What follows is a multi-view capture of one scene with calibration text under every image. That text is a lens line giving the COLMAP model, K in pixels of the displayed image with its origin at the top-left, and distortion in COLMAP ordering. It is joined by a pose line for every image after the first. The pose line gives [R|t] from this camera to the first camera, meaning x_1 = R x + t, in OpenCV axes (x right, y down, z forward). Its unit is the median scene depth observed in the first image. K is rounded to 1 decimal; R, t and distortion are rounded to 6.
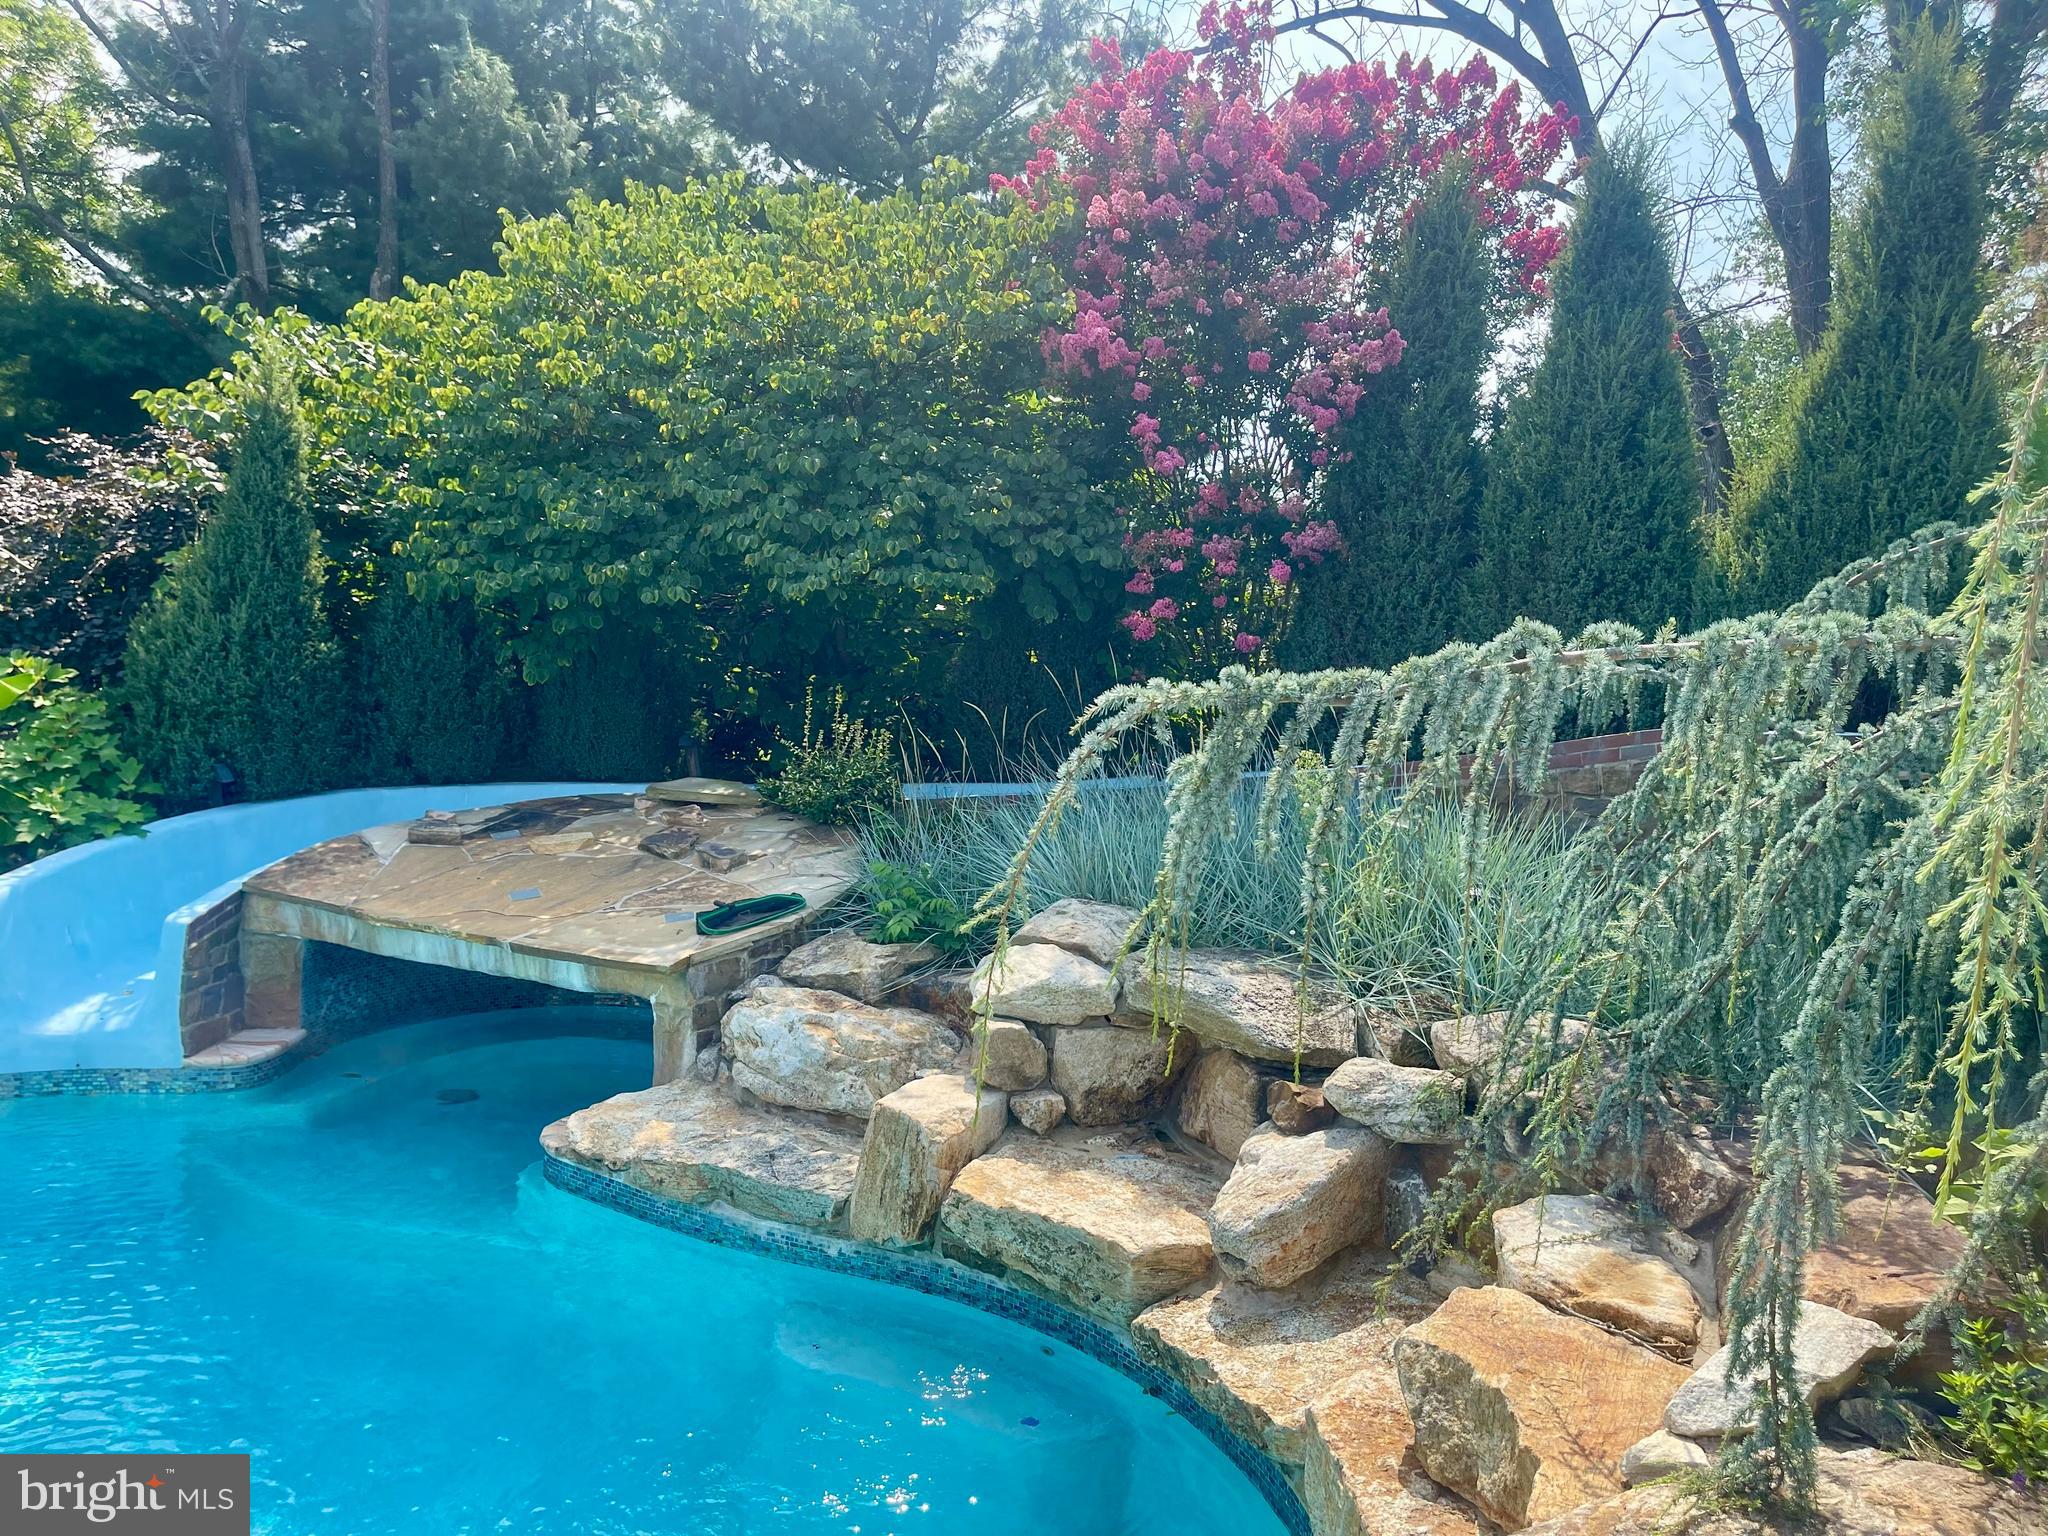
lens RADIAL K [[1528.6, 0, 1028.9], [0, 1528.6, 773.4], [0, 0, 1]] dist [0.053813, -0.081187]
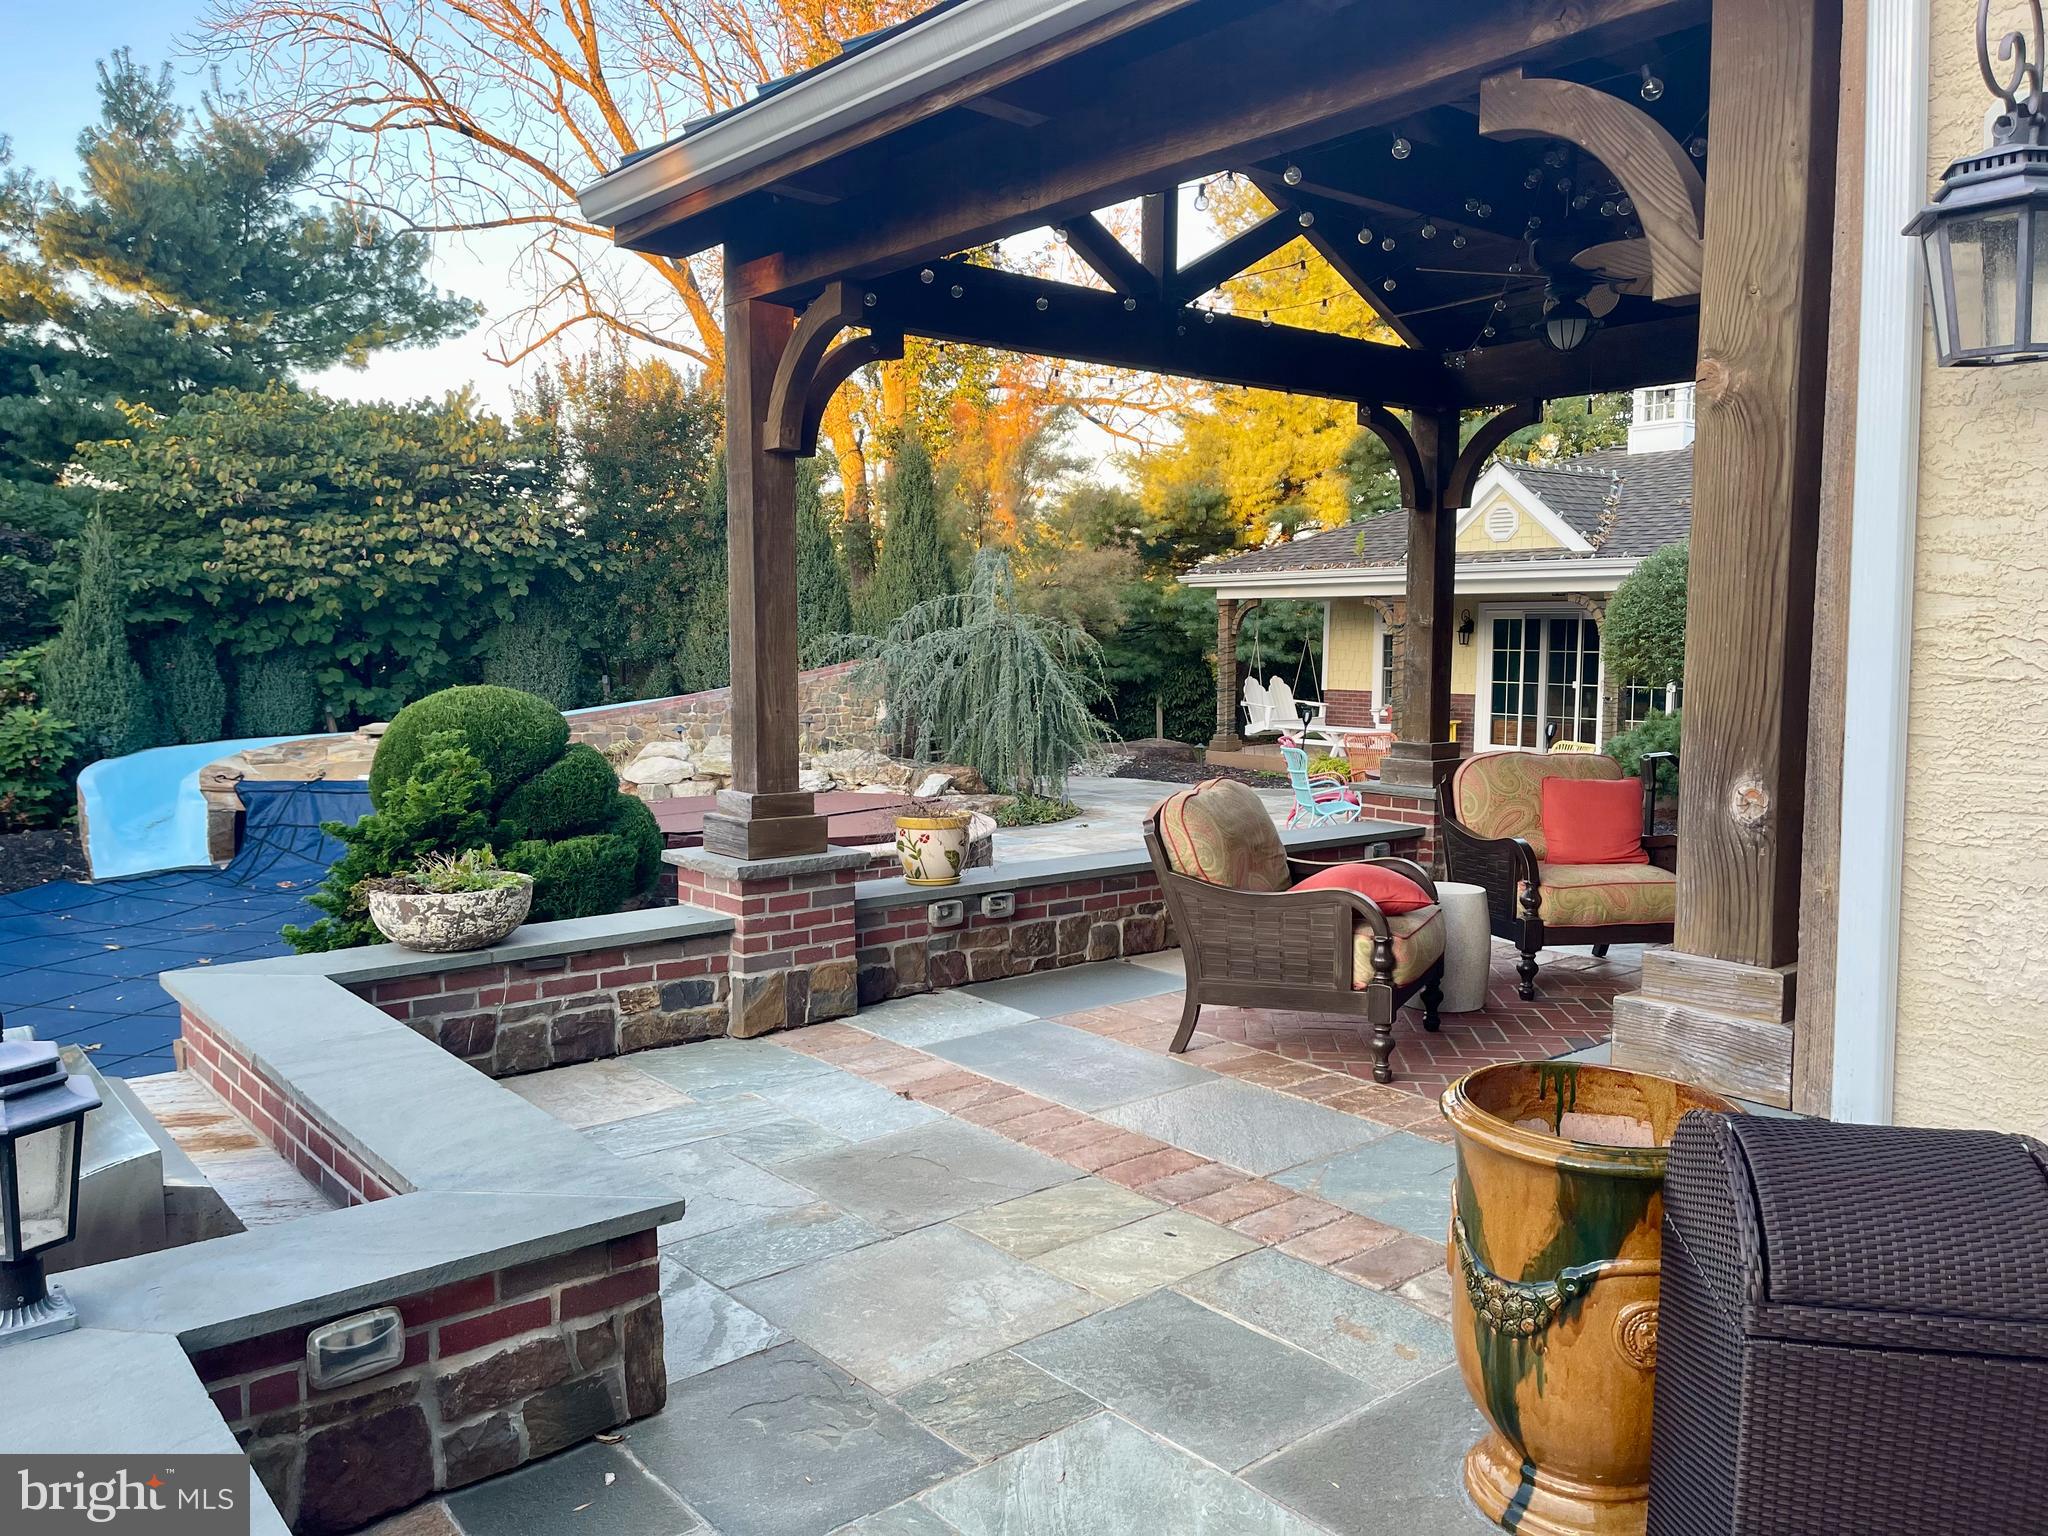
lens RADIAL K [[1528.6, 0, 1021.7], [0, 1528.6, 765.9], [0, 0, 1]] dist [0.053813, -0.081187]
pose [[0.817759, -0.098103, 0.567139, -0.911275], [0.096118, 0.994806, 0.033487, 0.094486], [-0.567479, 0.027129, 0.822941, -1.415103]]
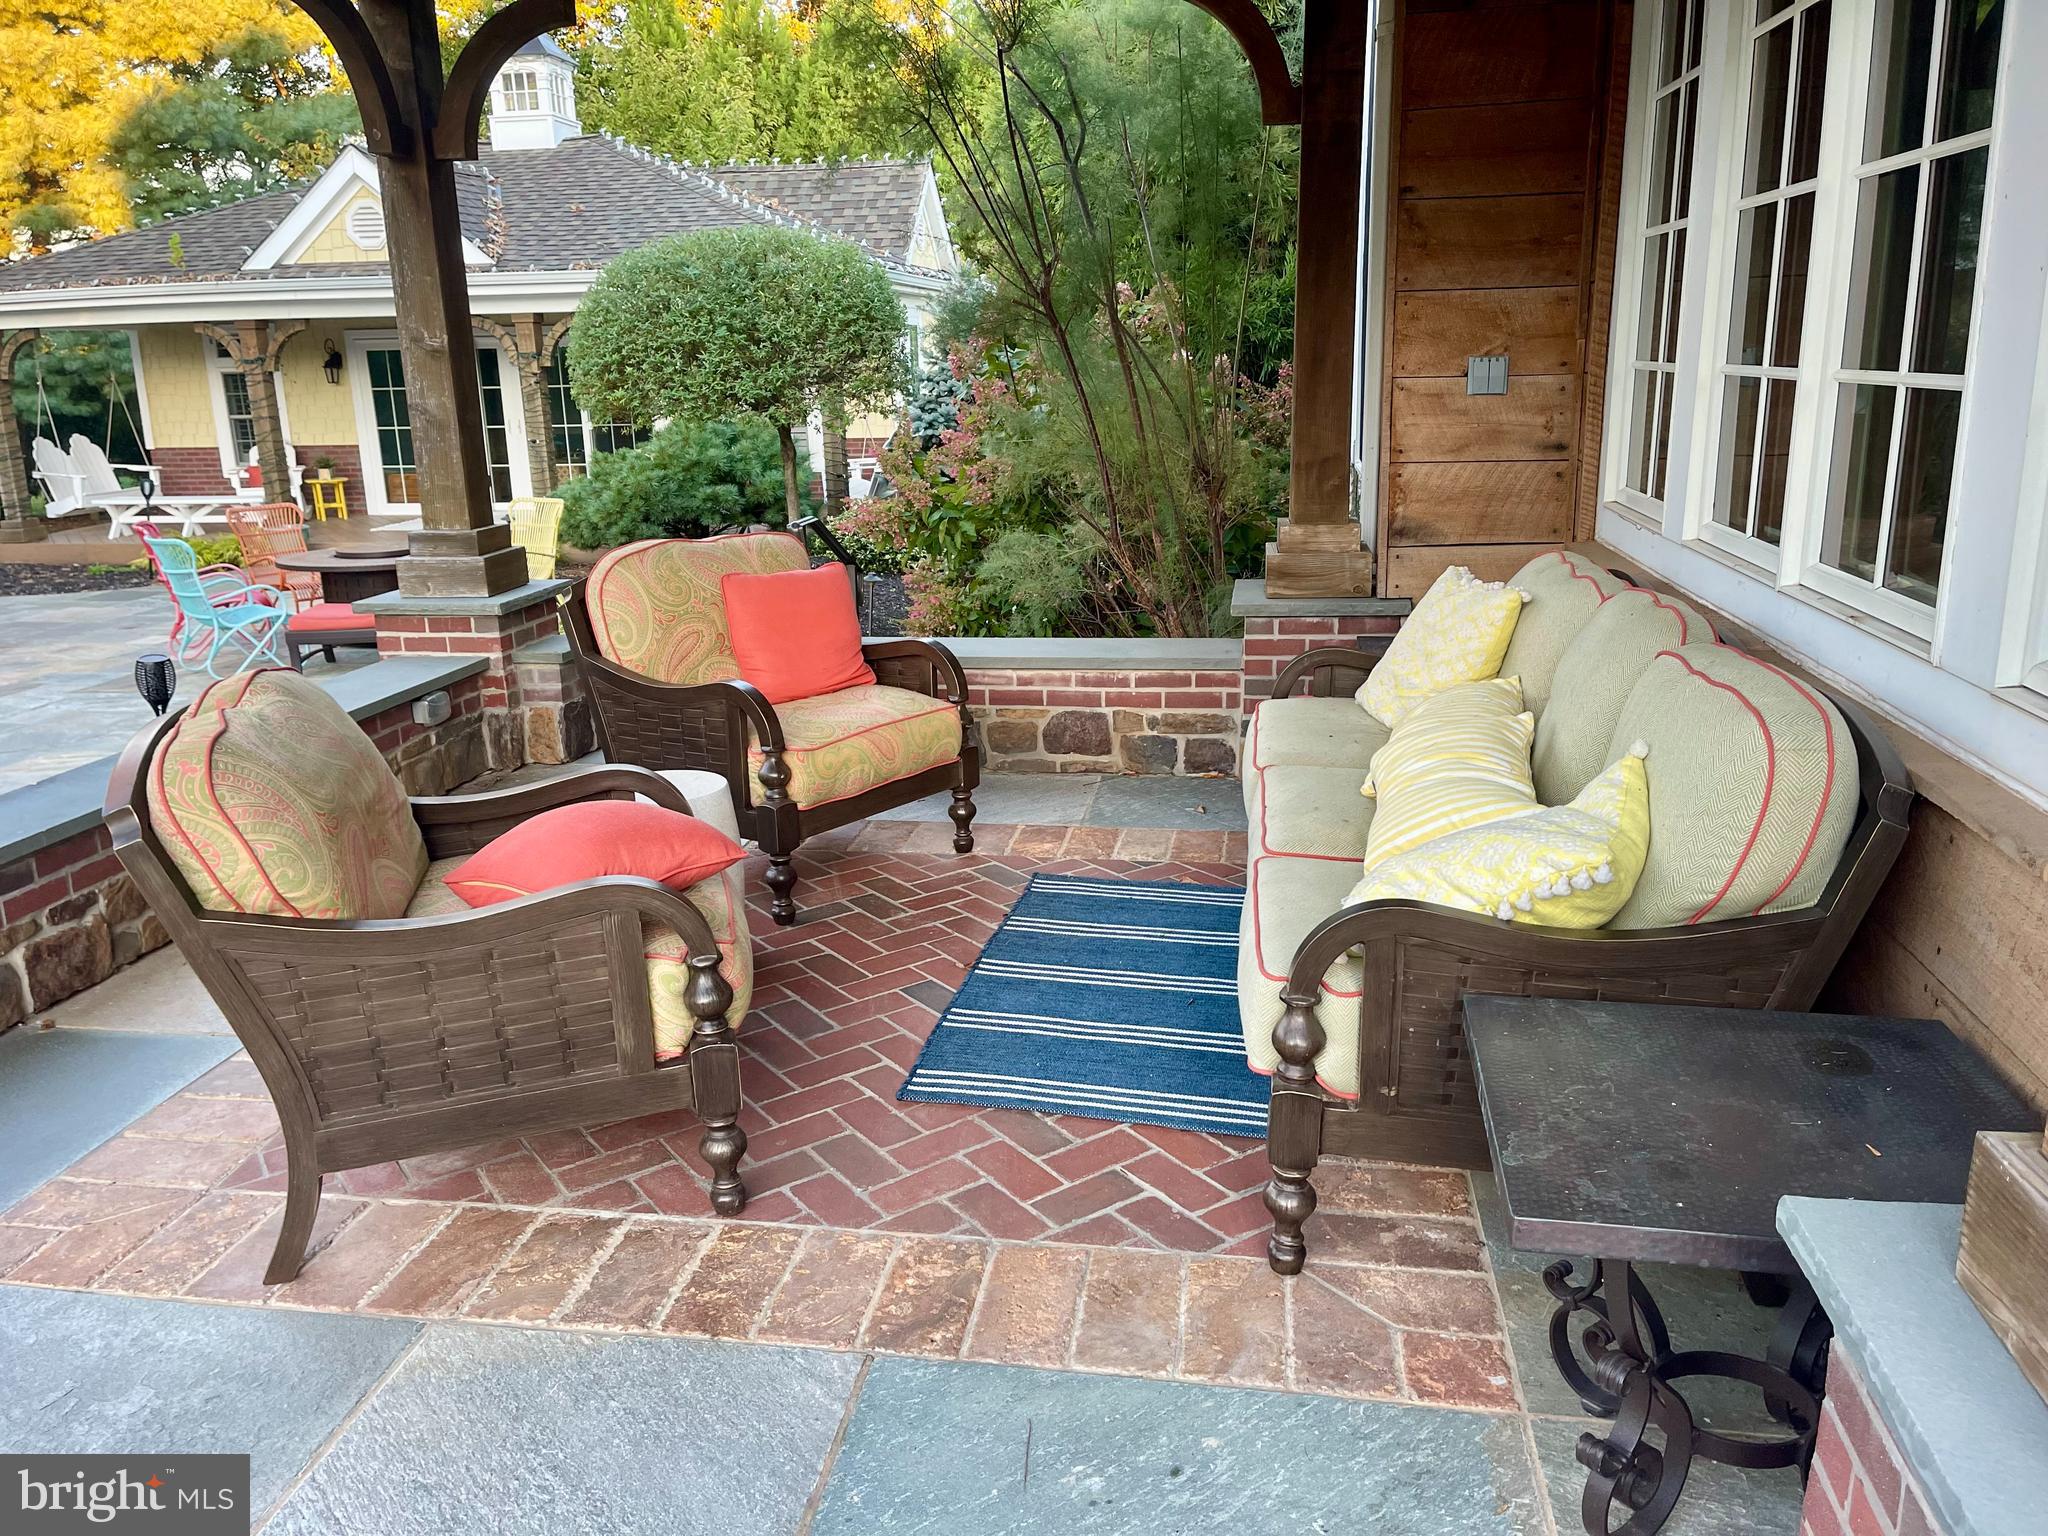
lens RADIAL K [[1528.6, 0, 1035.9], [0, 1528.6, 757.1], [0, 0, 1]] dist [0.053813, -0.081187]
pose [[0.222531, -0.300403, 0.927490, -0.697918], [0.132766, 0.951820, 0.276428, 0.079060], [-0.965843, 0.061625, 0.251693, -1.110752]]
